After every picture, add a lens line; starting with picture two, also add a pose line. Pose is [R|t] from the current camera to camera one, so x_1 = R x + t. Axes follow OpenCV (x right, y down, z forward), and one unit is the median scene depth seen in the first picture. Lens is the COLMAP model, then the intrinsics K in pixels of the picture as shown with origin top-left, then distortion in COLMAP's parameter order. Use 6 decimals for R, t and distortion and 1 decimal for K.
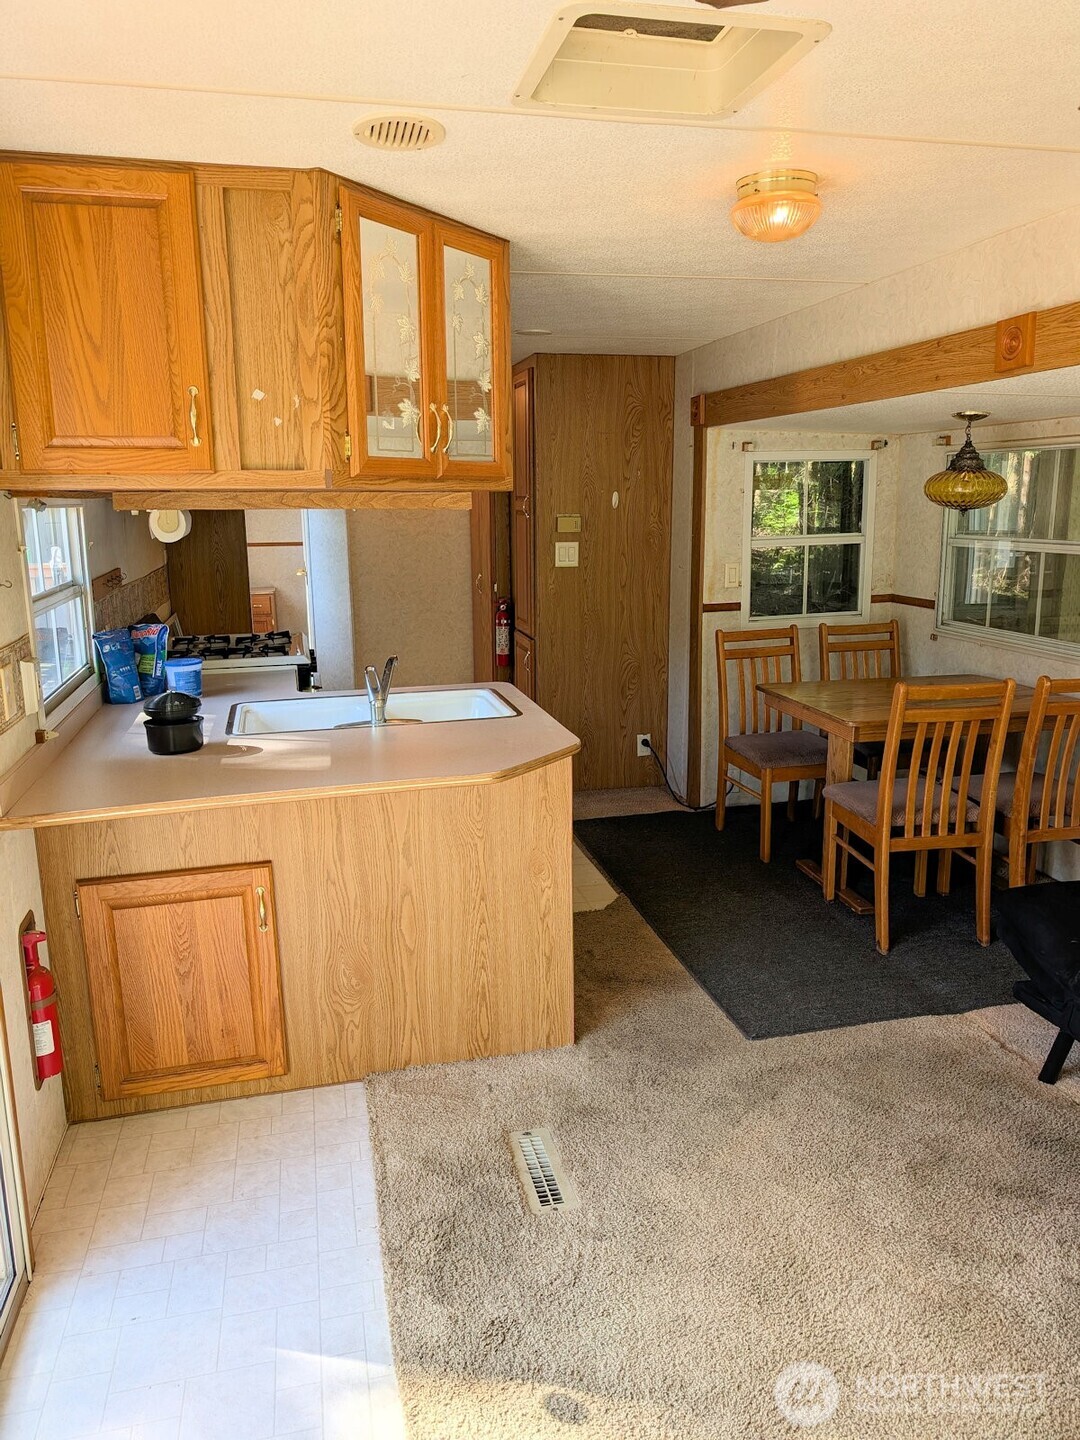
lens RADIAL K [[1019.5, 0, 540.0], [0, 1019.5, 720.0], [0, 0, 1]] dist [0.076672, -0.104280]
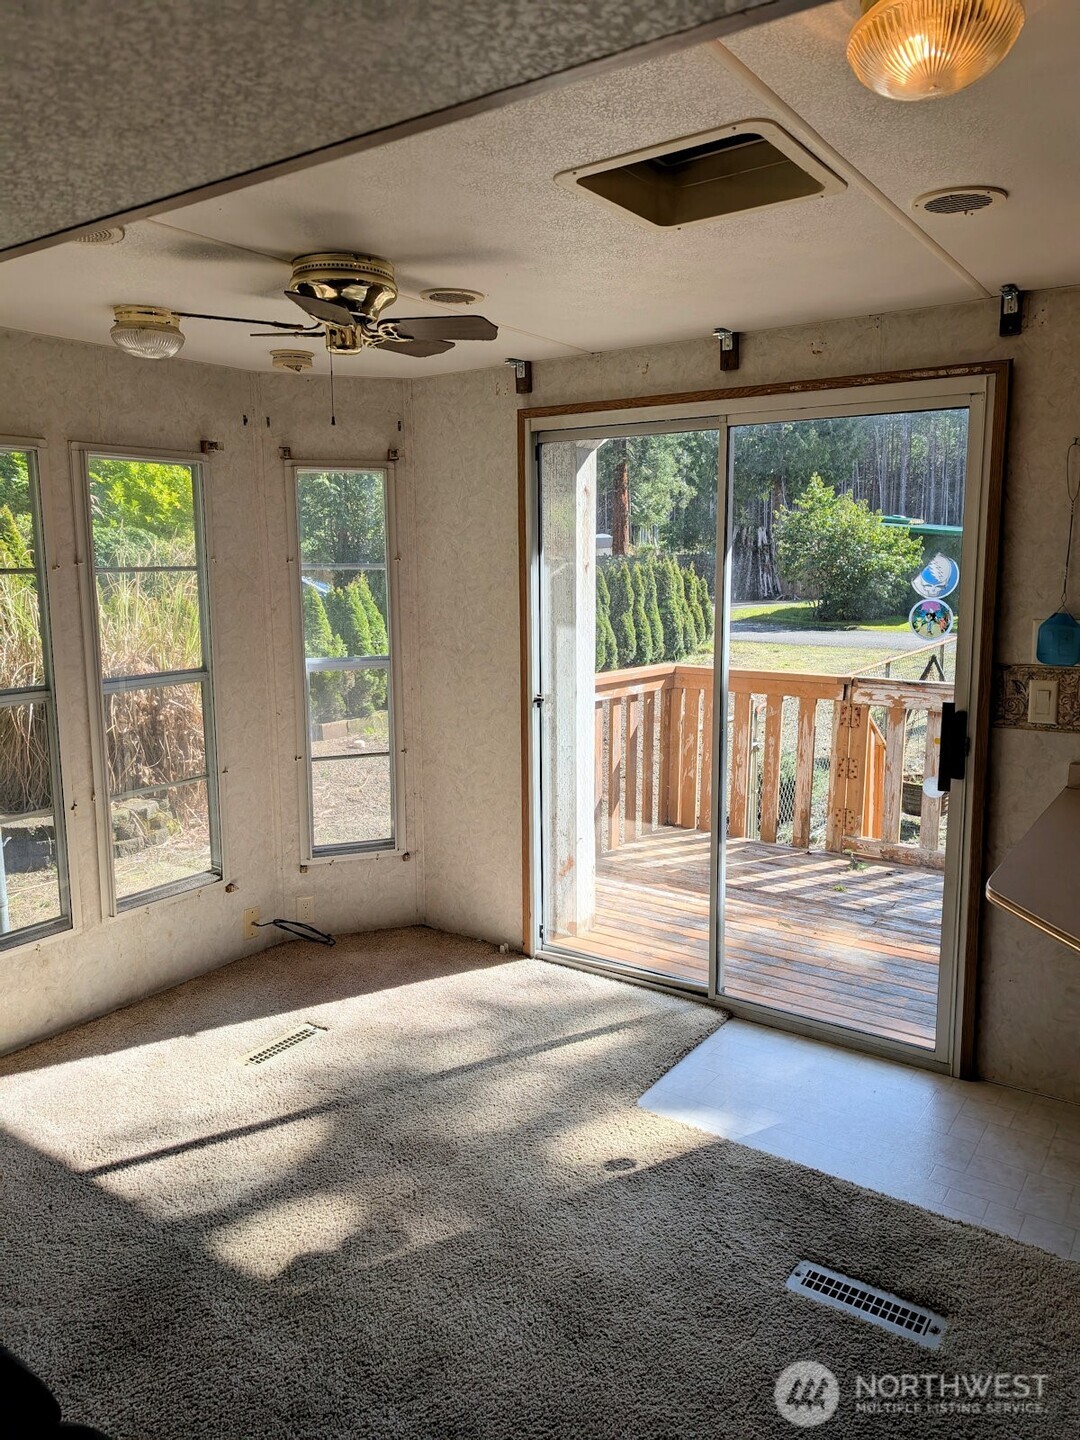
lens RADIAL K [[1031.7, 0, 520.5], [0, 1031.7, 705.0], [0, 0, 1]] dist [0.077935, -0.117870]
pose [[-0.763426, 0.114478, -0.635670, 0.699872], [-0.115823, 0.943951, 0.309097, -0.279445], [0.635426, 0.309598, -0.707377, 1.220962]]
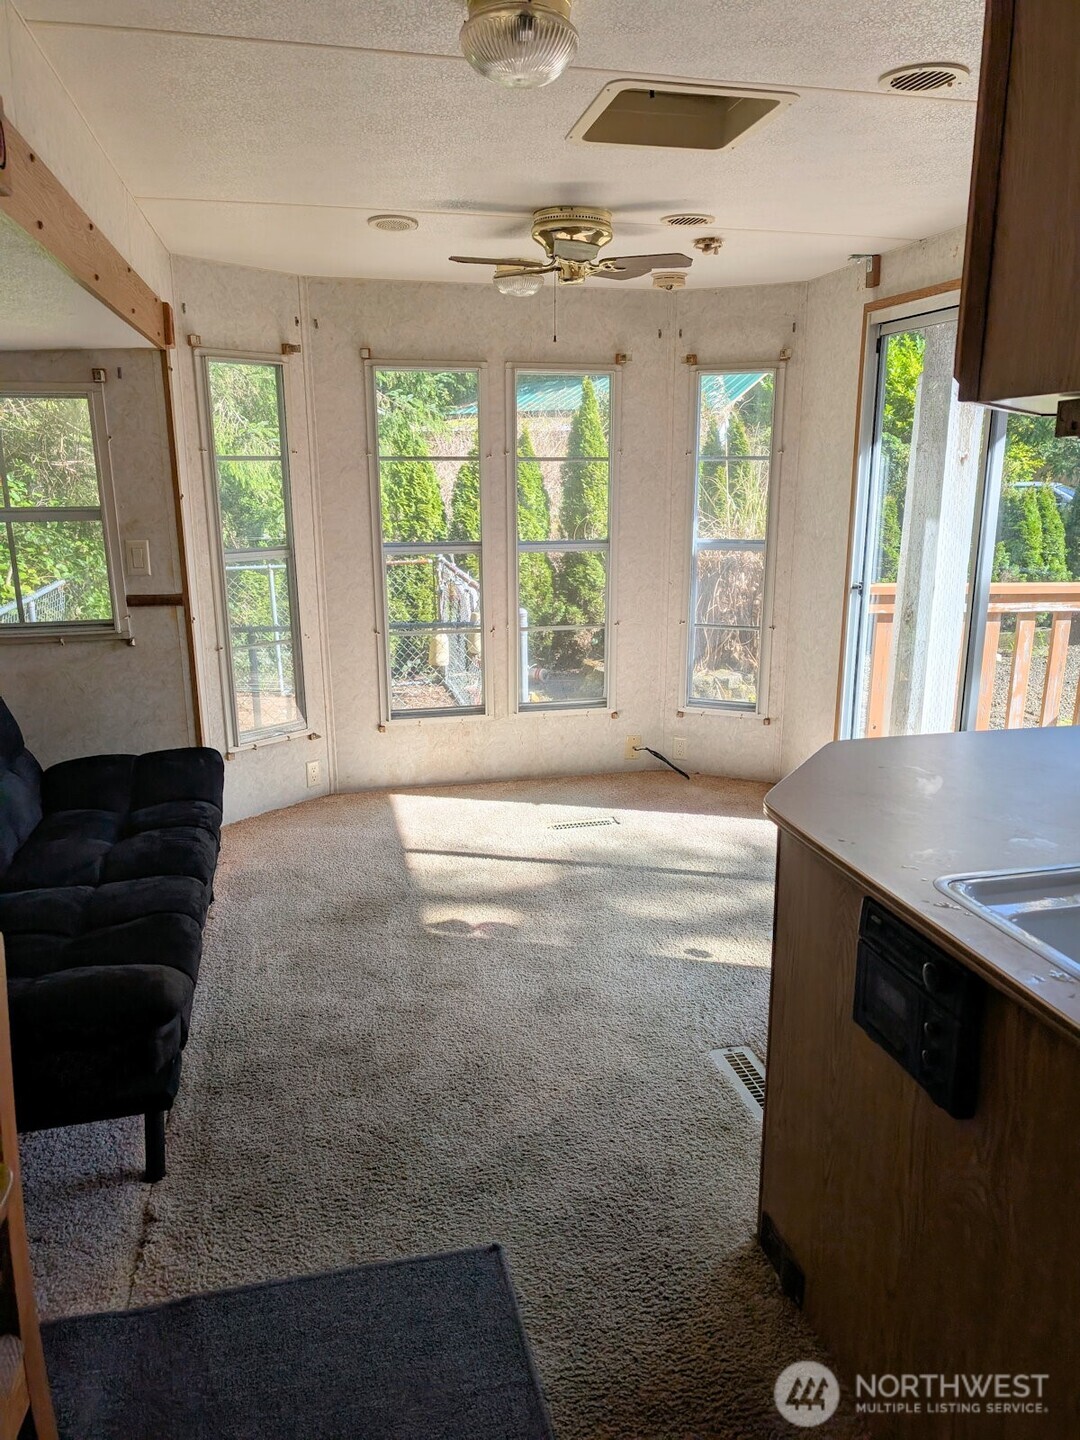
lens RADIAL K [[1019.5, 0, 540.0], [0, 1019.5, 720.0], [0, 0, 1]] dist [0.076672, -0.104280]
pose [[-0.999804, 0.008650, 0.017815, 0.185113], [0.015611, 0.897772, 0.440183, -0.345609], [-0.012186, 0.440375, -0.897731, 1.690547]]
